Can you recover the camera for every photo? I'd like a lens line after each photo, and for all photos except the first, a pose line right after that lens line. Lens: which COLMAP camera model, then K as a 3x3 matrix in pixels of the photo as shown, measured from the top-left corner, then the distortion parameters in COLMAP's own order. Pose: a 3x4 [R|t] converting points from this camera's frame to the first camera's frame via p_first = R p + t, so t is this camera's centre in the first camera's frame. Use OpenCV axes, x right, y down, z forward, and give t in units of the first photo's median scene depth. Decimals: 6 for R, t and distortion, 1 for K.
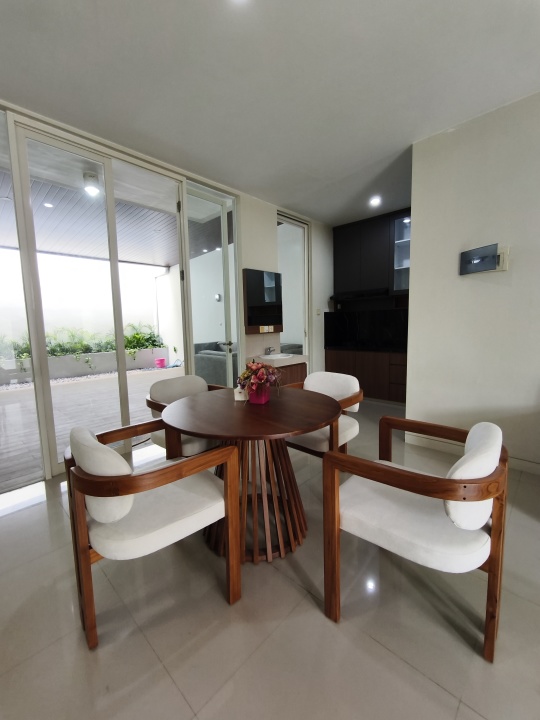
lens RADIAL K [[304.8, 0, 270.0], [0, 304.8, 360.0], [0, 0, 1]] dist [0.000850, -0.000004]
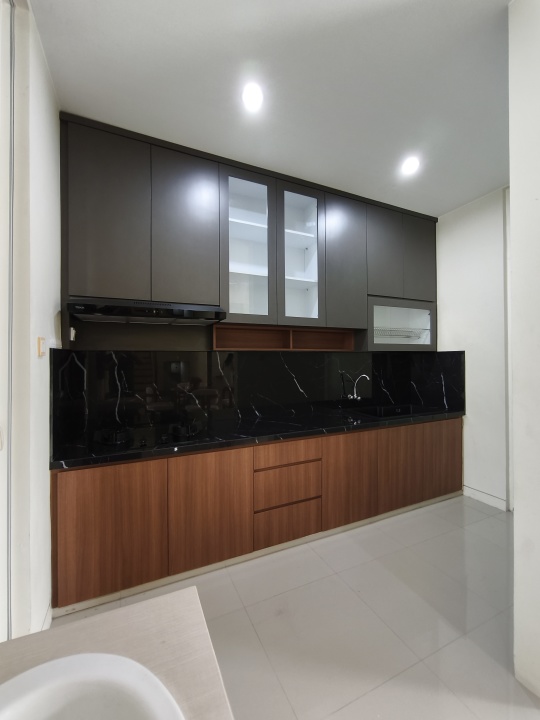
lens RADIAL K [[304.8, 0, 270.0], [0, 304.8, 360.0], [0, 0, 1]] dist [0.000850, -0.000004]
pose [[0.350615, 0.024387, 0.936202, -0.014724], [0.105927, 0.992213, -0.065516, -0.061628], [-0.930510, 0.122140, 0.345301, 0.418905]]
